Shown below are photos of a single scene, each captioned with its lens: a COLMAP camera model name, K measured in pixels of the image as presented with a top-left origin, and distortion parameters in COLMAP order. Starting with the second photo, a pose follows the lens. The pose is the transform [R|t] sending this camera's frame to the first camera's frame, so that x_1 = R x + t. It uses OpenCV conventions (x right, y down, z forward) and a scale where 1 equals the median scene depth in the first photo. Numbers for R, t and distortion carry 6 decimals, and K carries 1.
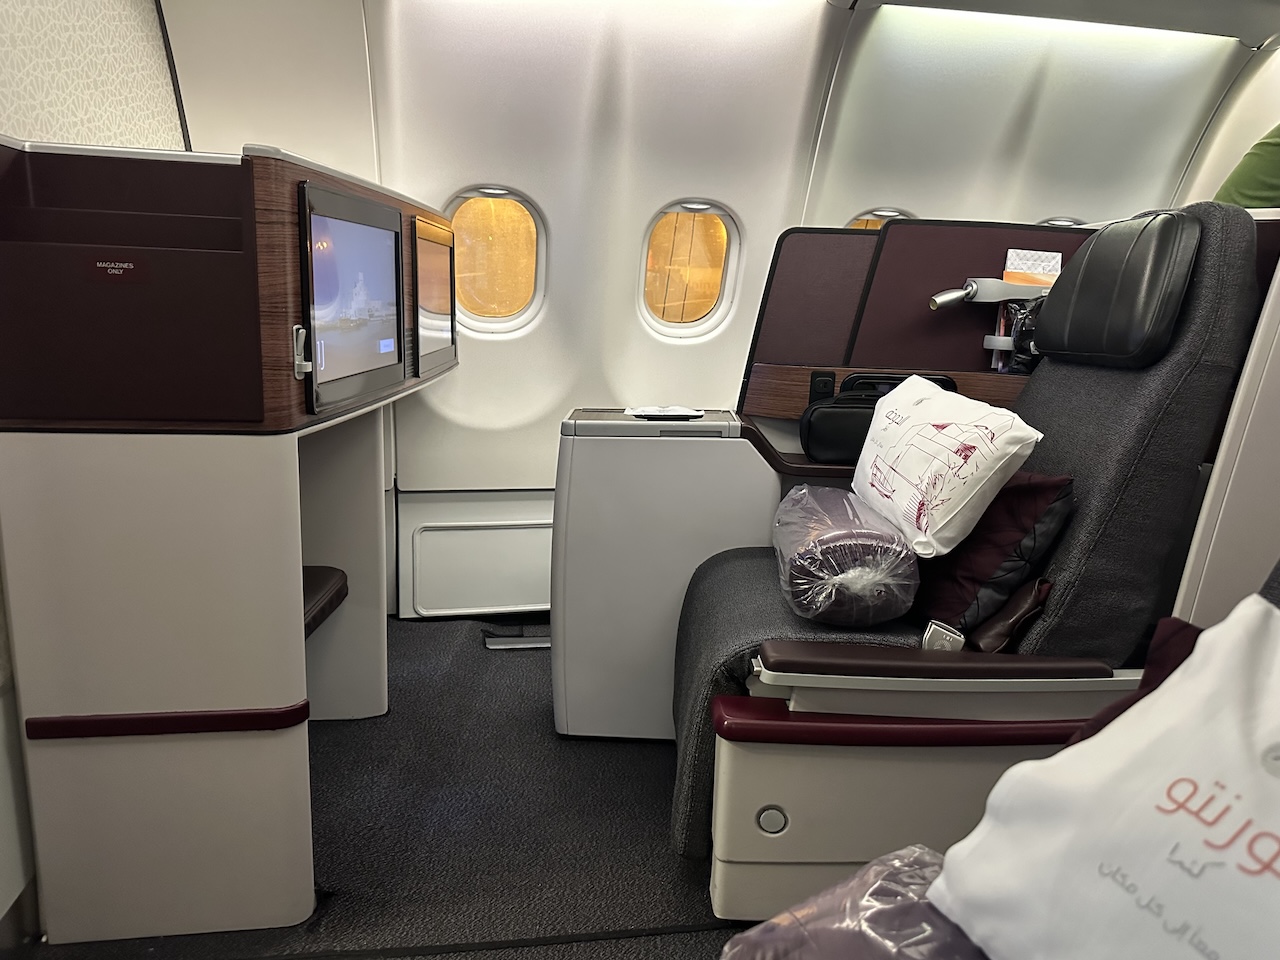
lens RADIAL K [[896.4, 0, 643.2], [0, 896.4, 478.6], [0, 0, 1]] dist [0.012424, -0.024884]
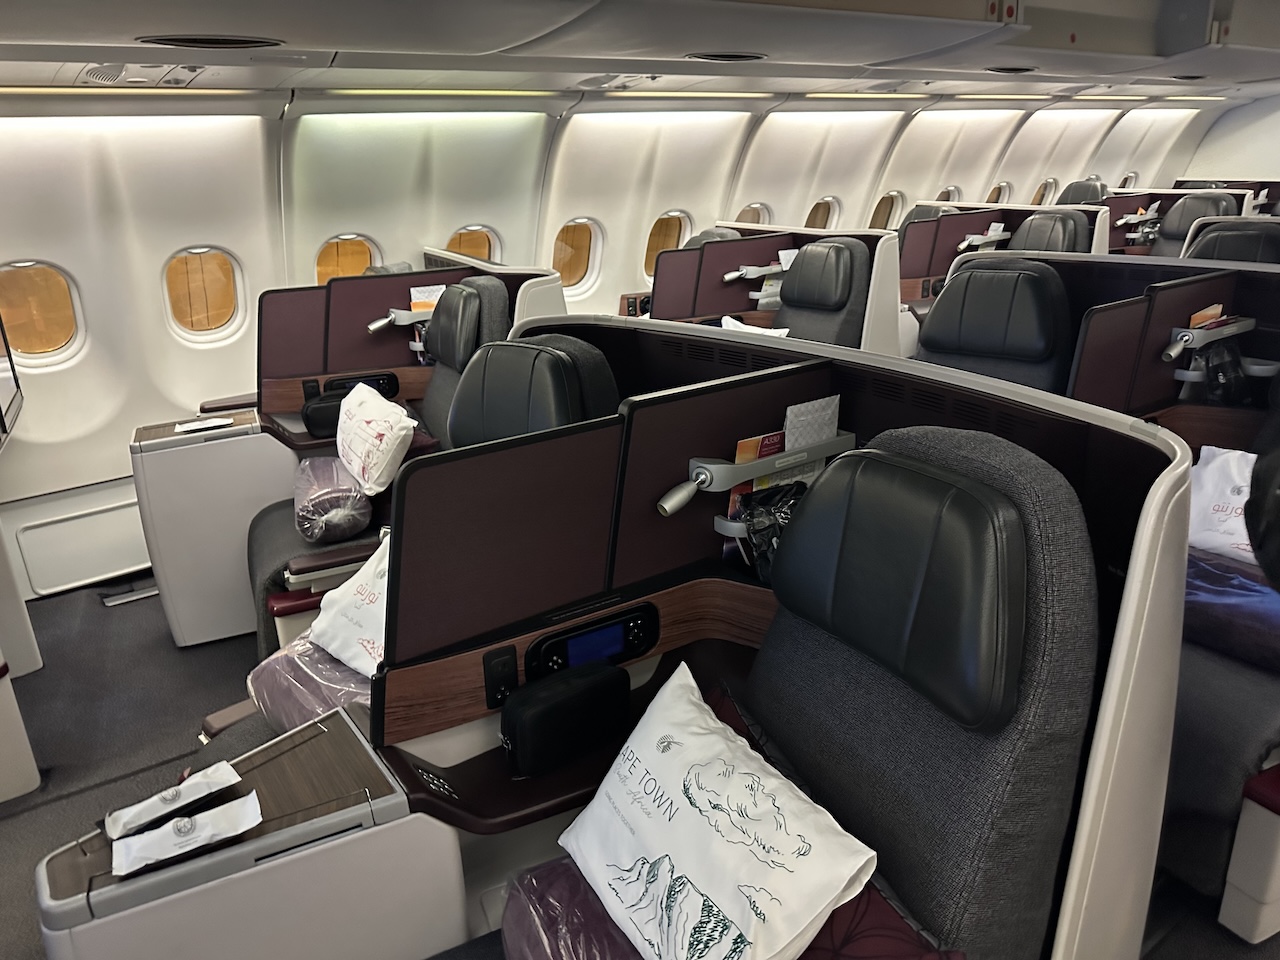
lens RADIAL K [[896.4, 0, 646.4], [0, 896.4, 485.4], [0, 0, 1]] dist [0.012424, -0.024884]
pose [[0.894615, -0.210085, 0.394371, 0.076769], [0.150102, 0.972587, 0.177607, -0.141503], [-0.420873, -0.099694, 0.901625, -0.726878]]
